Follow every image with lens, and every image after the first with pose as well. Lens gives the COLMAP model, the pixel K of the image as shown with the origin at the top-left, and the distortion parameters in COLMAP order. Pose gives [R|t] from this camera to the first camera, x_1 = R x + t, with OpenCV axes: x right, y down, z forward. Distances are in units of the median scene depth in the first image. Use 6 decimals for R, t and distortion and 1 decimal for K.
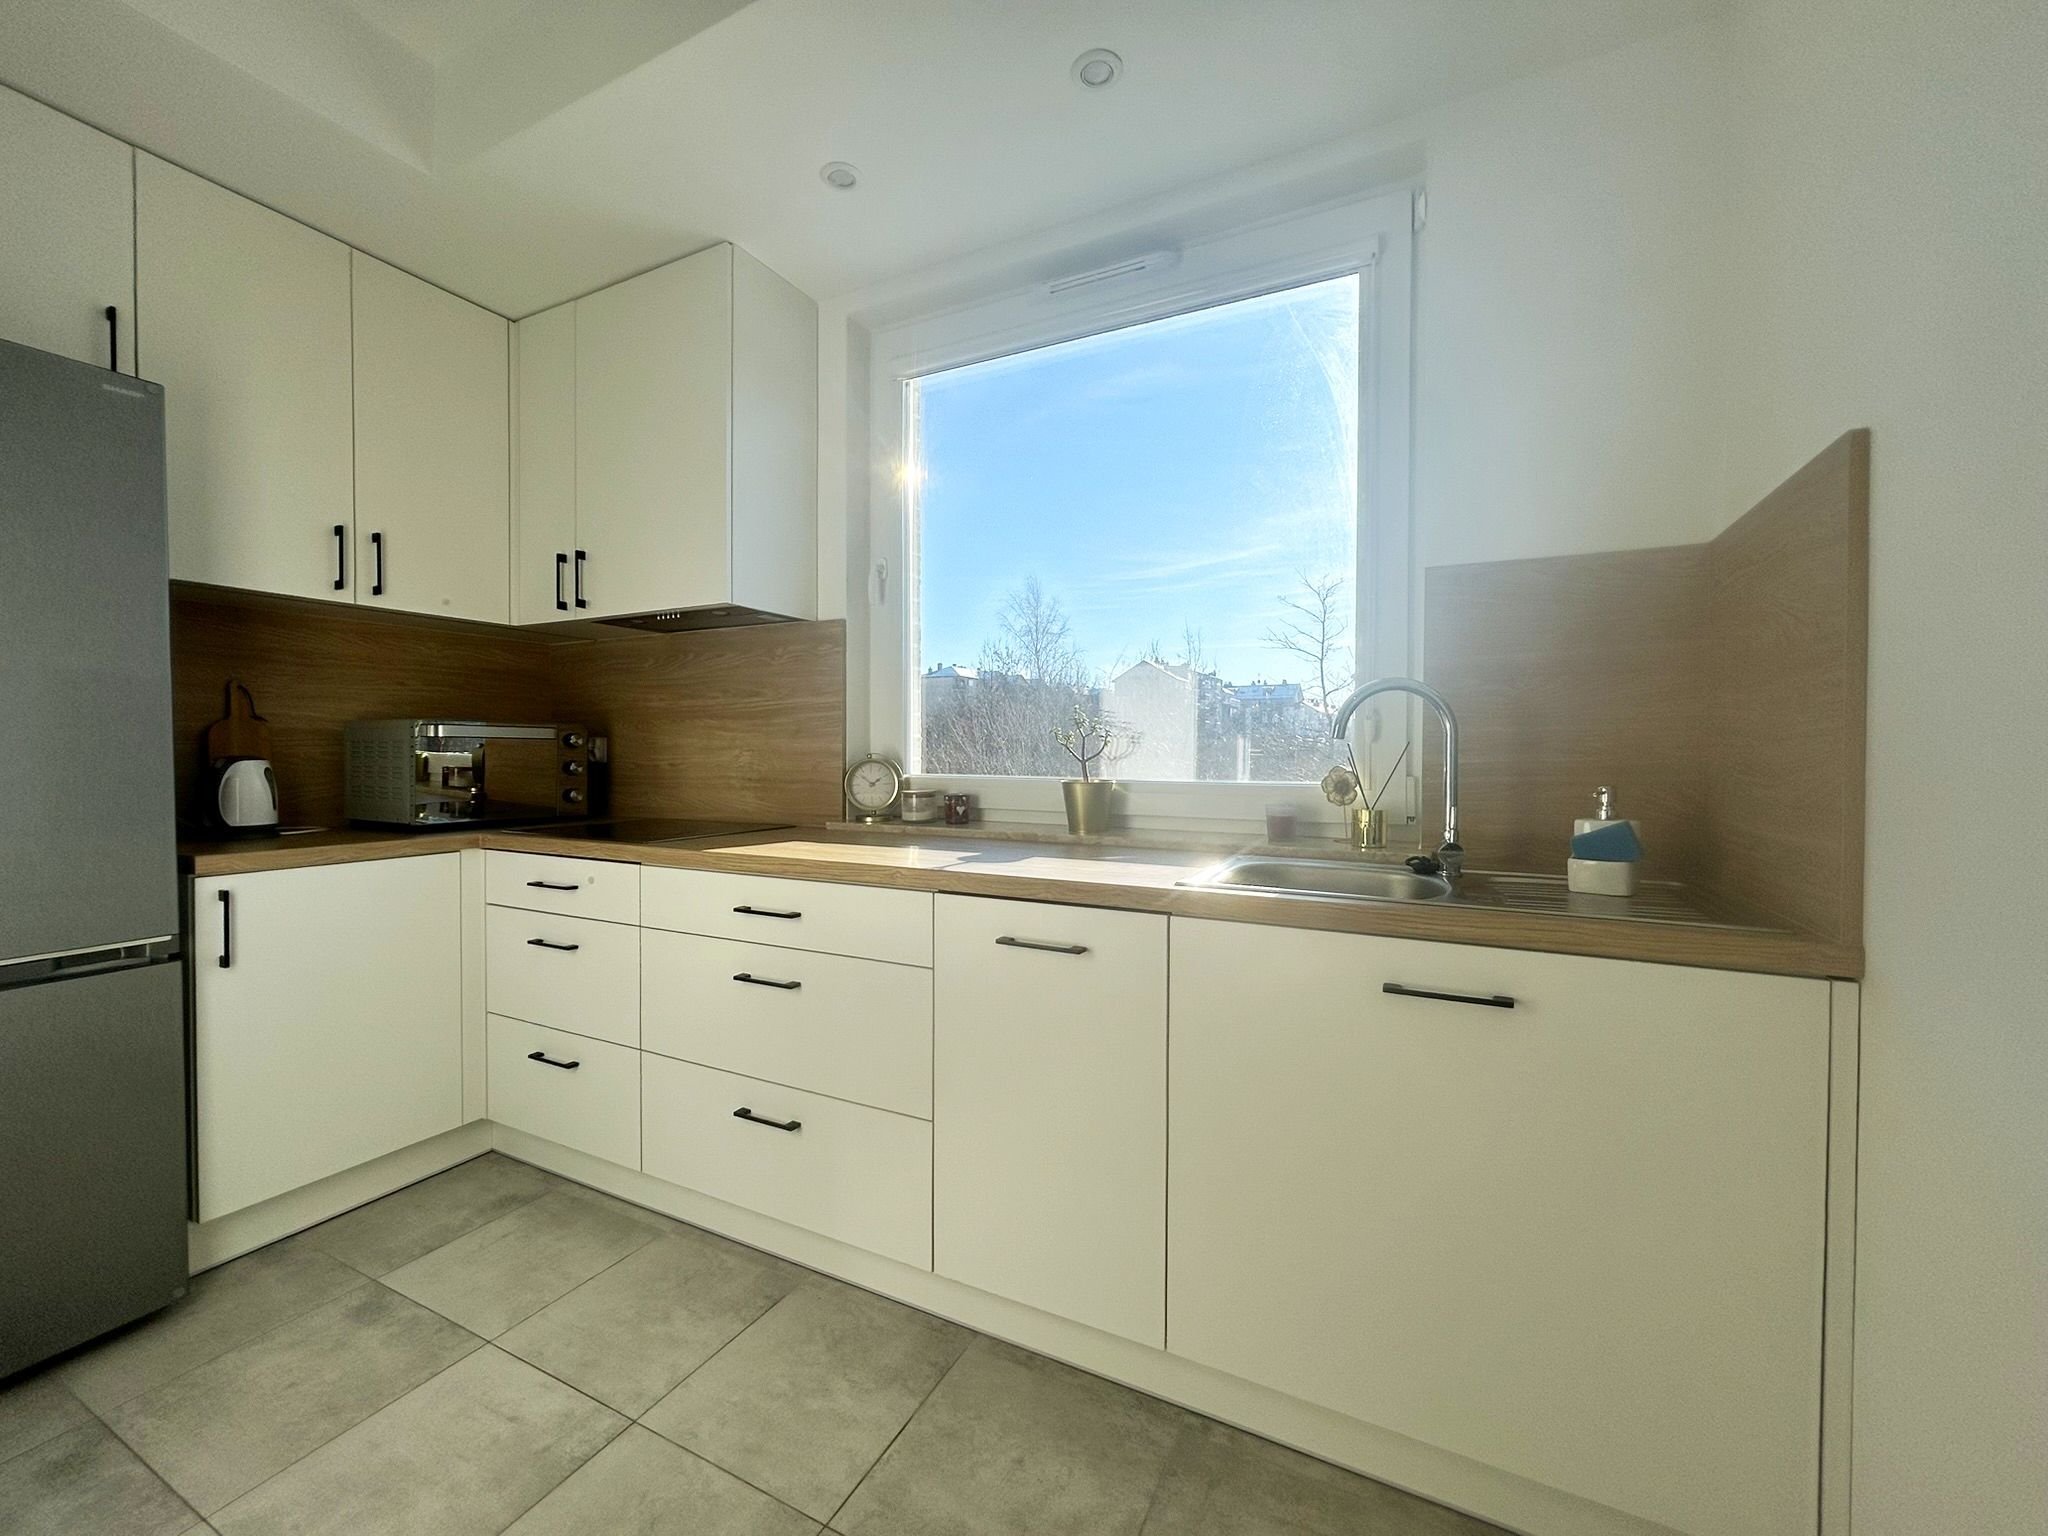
lens RADIAL K [[832.0, 0, 1024.0], [0, 832.0, 768.0], [0, 0, 1]] dist [-0.002196, 0.000334]
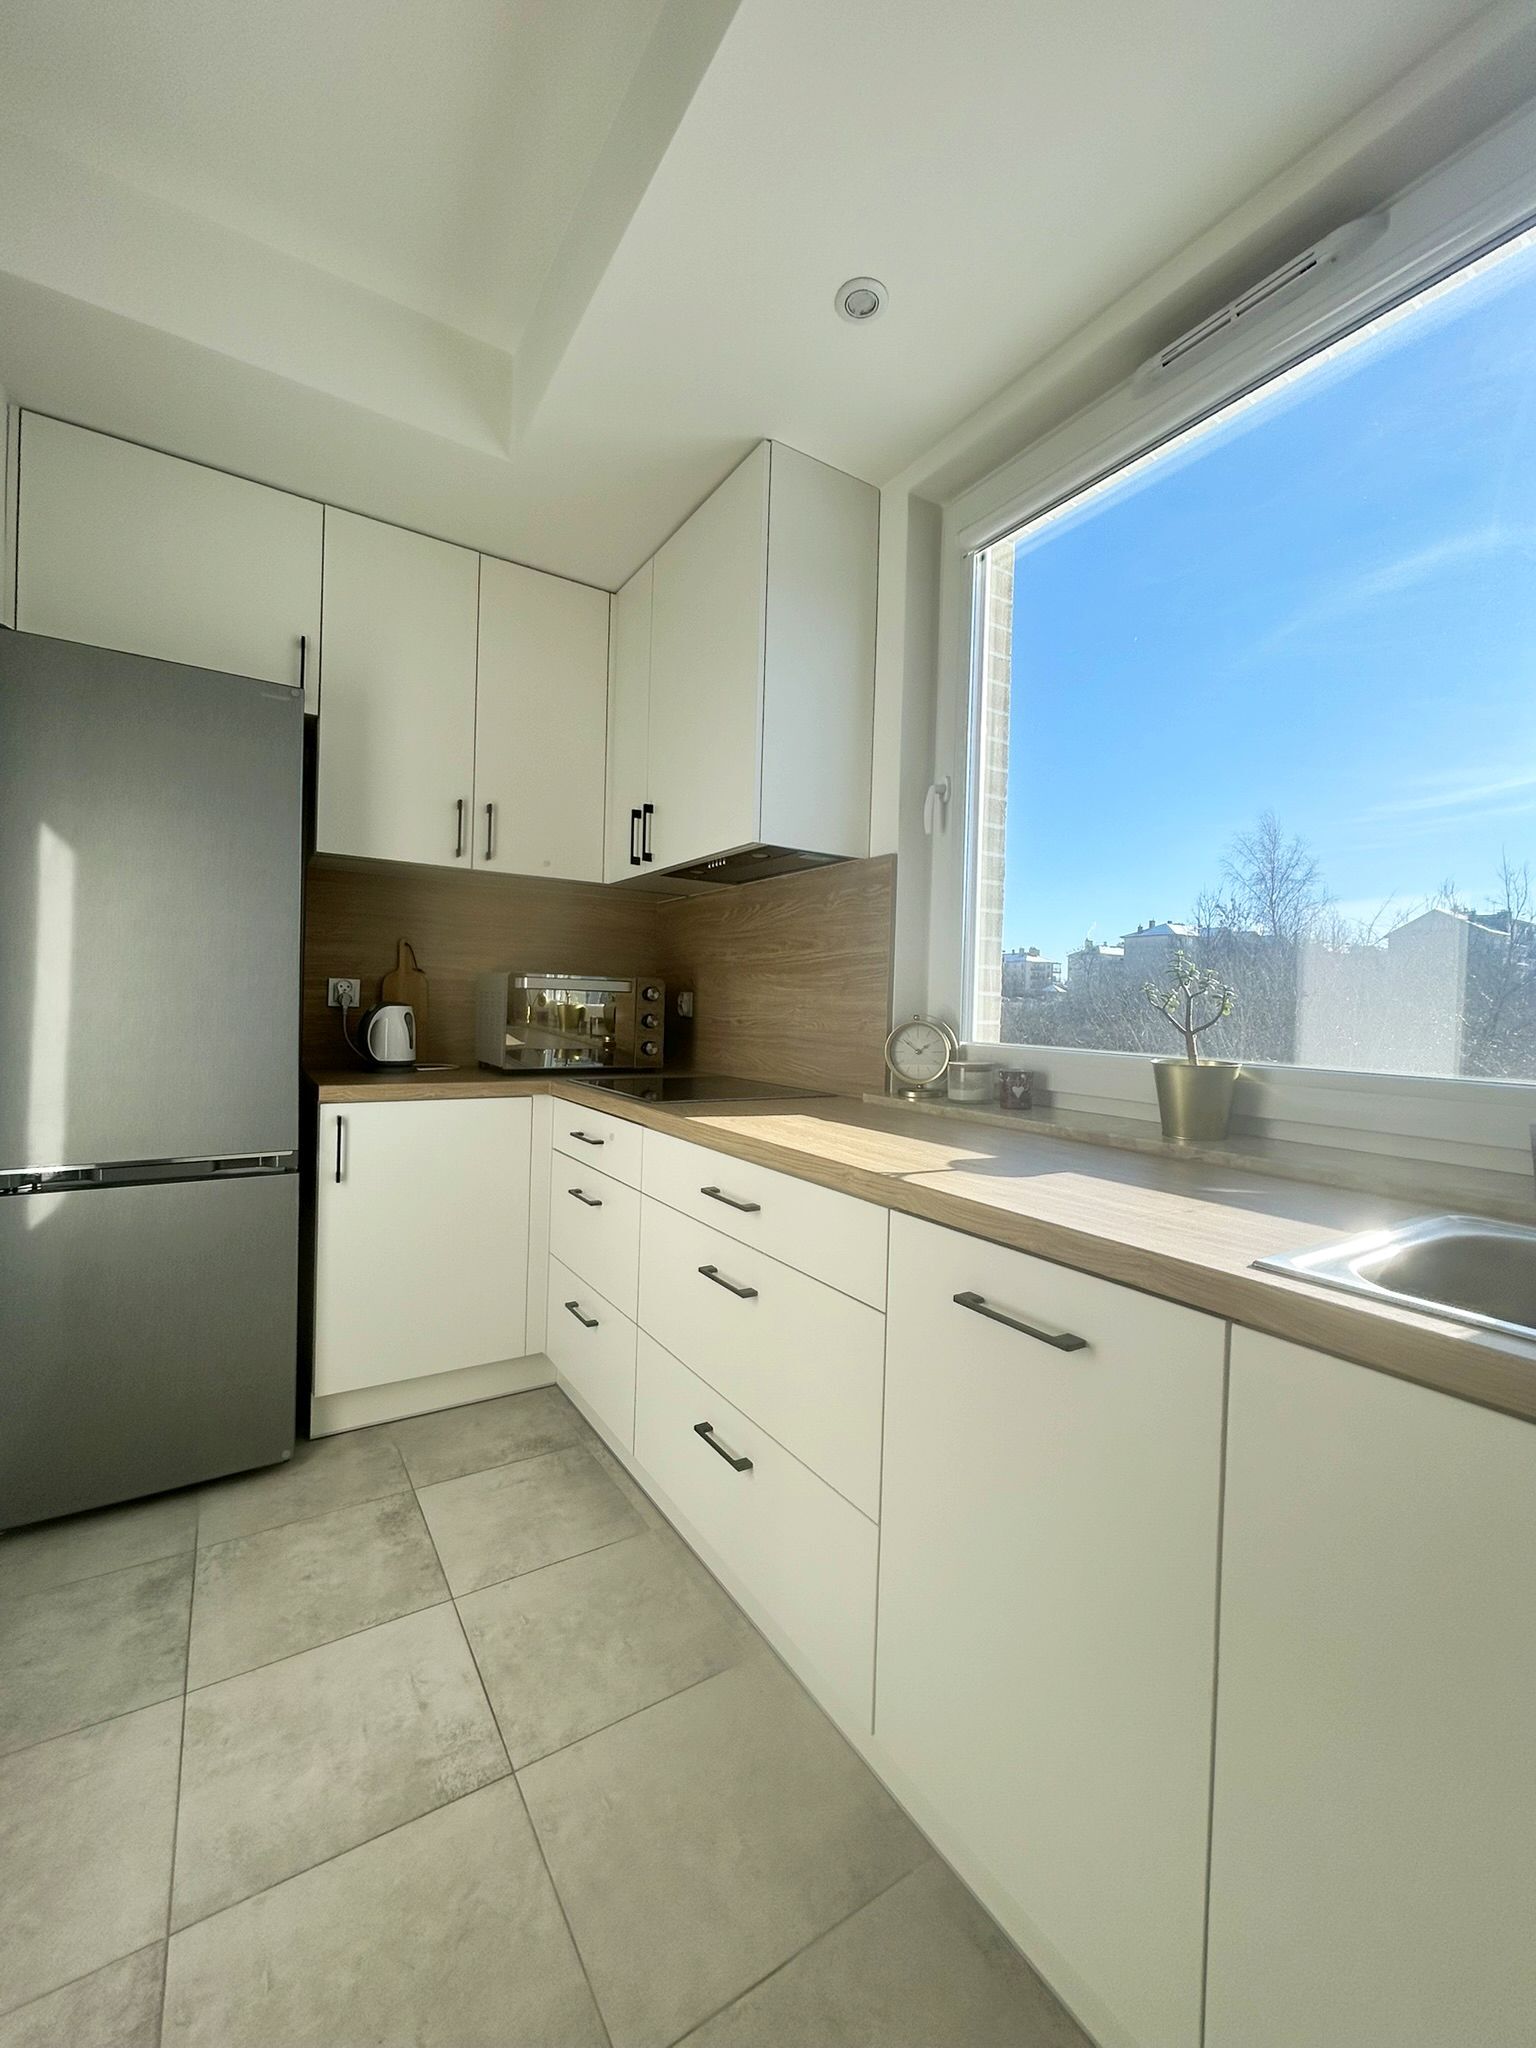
lens RADIAL K [[832.0, 0, 770.3], [0, 832.0, 1018.0], [0, 0, 1]] dist [-0.002196, 0.000334]
pose [[0.861577, 0.028690, -0.506816, 0.110470], [-0.036155, 0.999334, -0.004891, -0.004649], [0.506339, 0.022538, 0.862040, 0.223913]]
